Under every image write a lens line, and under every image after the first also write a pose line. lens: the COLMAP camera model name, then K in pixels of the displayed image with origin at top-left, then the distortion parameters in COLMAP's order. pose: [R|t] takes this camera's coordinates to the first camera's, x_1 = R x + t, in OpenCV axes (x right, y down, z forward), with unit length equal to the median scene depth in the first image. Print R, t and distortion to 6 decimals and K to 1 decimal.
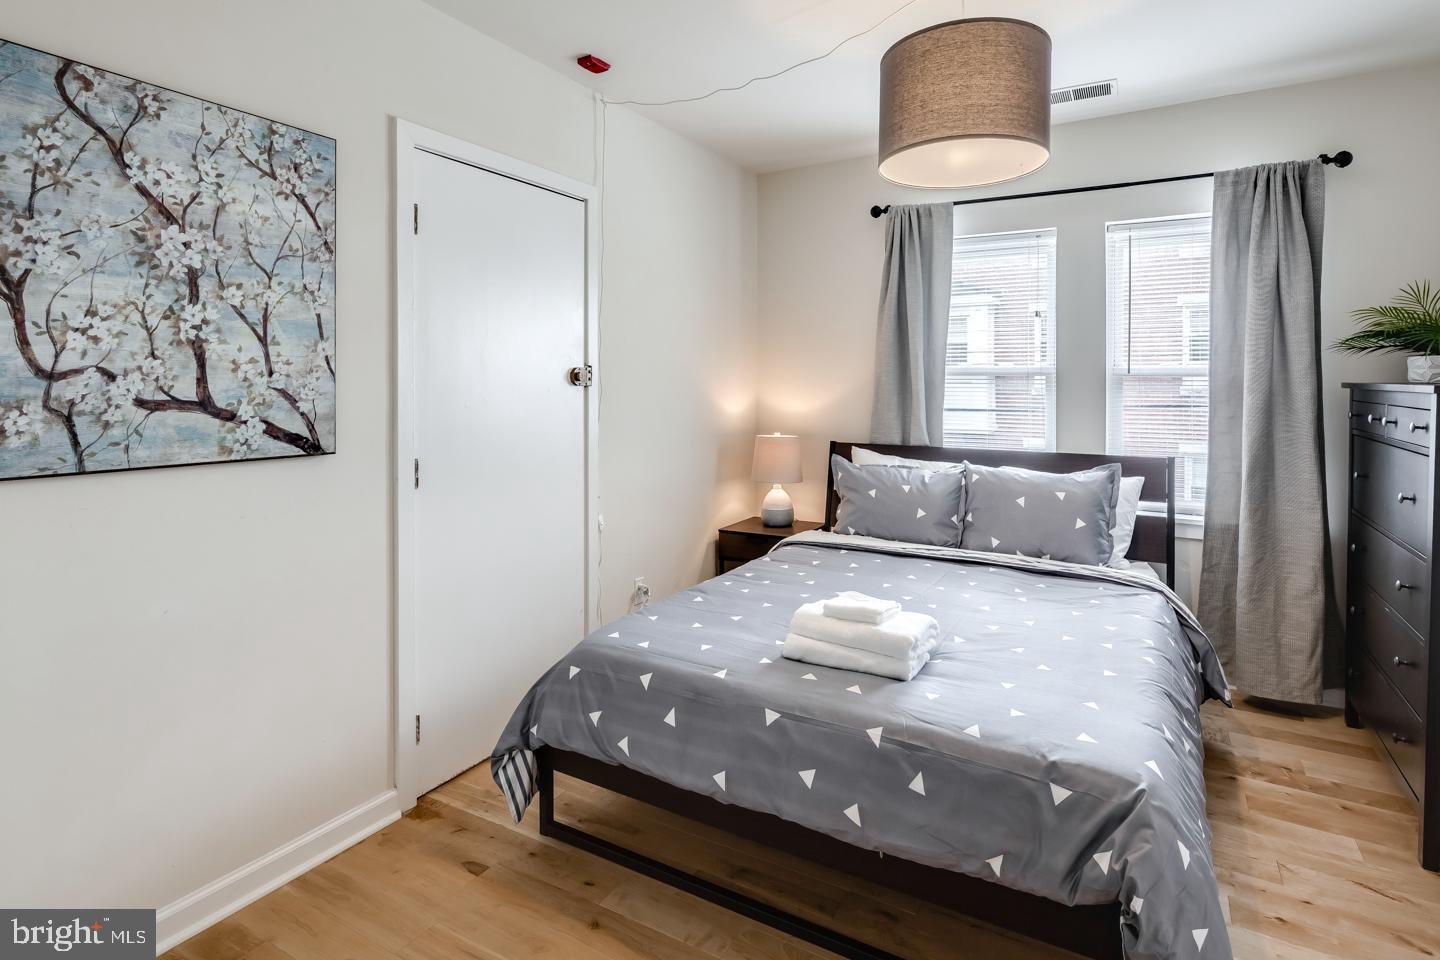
lens RADIAL K [[681.8, 0, 718.0], [0, 681.8, 392.7], [0, 0, 1]] dist [0.000638, -0.000424]
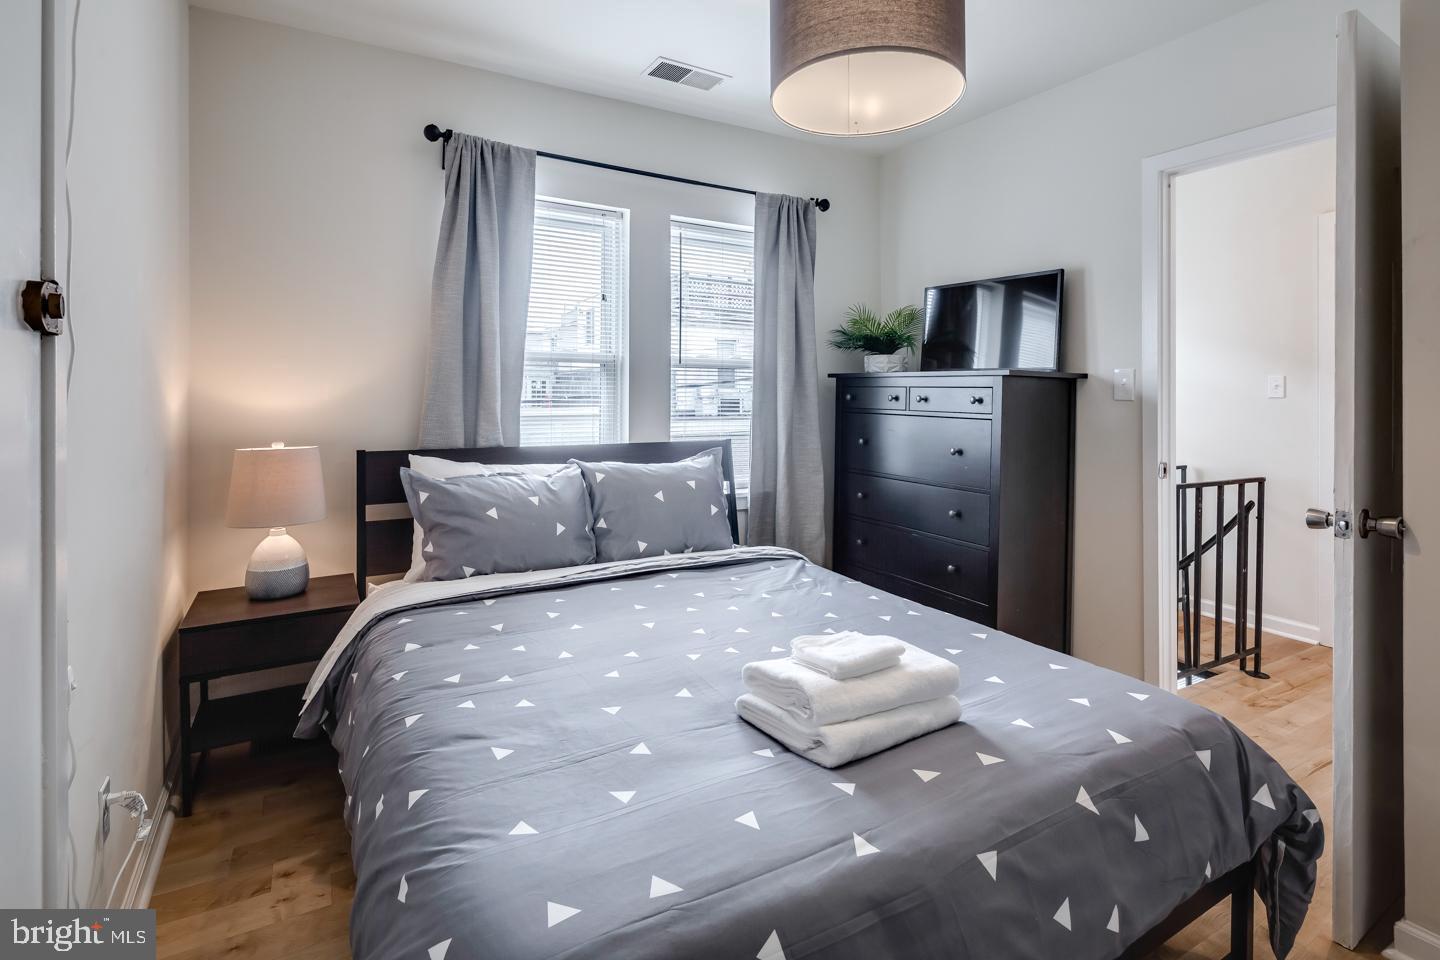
lens RADIAL K [[681.8, 0, 718.0], [0, 681.8, 392.7], [0, 0, 1]] dist [0.000638, -0.000424]
pose [[0.519686, 0.000175, 0.854357, -0.280429], [0.004410, 0.999986, -0.002887, 0.021460], [-0.854346, 0.005268, 0.519678, 0.423829]]
